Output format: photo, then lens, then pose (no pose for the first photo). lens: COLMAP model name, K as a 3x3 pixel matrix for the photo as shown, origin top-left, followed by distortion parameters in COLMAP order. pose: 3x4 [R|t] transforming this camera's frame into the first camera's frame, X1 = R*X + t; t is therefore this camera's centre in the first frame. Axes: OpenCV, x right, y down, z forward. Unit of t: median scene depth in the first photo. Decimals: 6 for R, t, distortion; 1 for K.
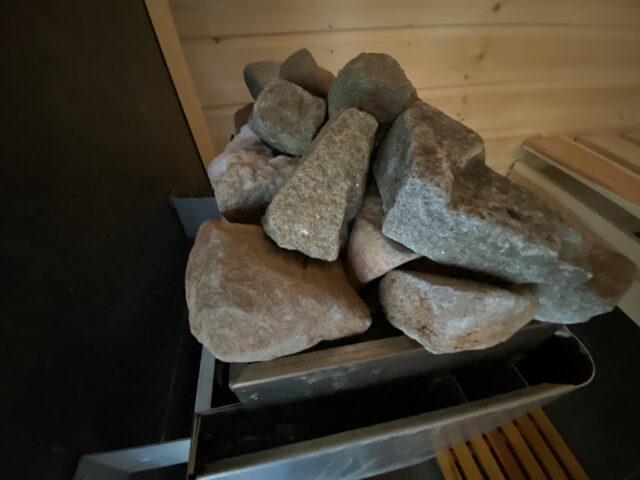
lens RADIAL K [[260.1, 0, 316.2], [0, 260.1, 237.5], [0, 0, 1]] dist [0.005042, -0.006016]
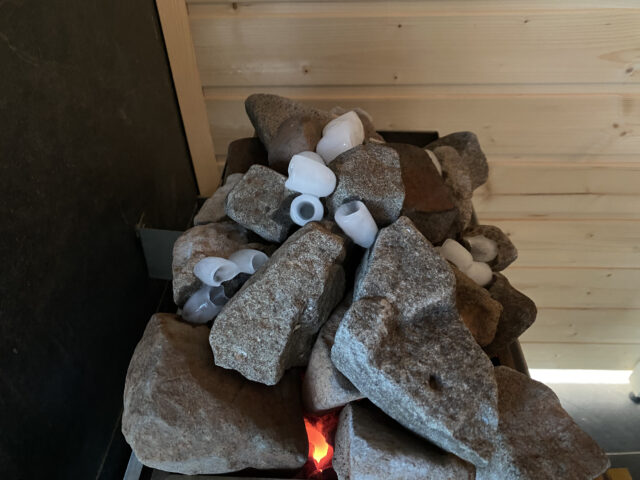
lens RADIAL K [[488.4, 0, 312.0], [0, 488.4, 233.2], [0, 0, 1]] dist [0.011735, -0.019517]
pose [[0.975749, 0.145834, -0.163238, 0.446336], [-0.155660, 0.986593, -0.049043, -0.418717], [0.153897, 0.073263, 0.985367, -0.828132]]
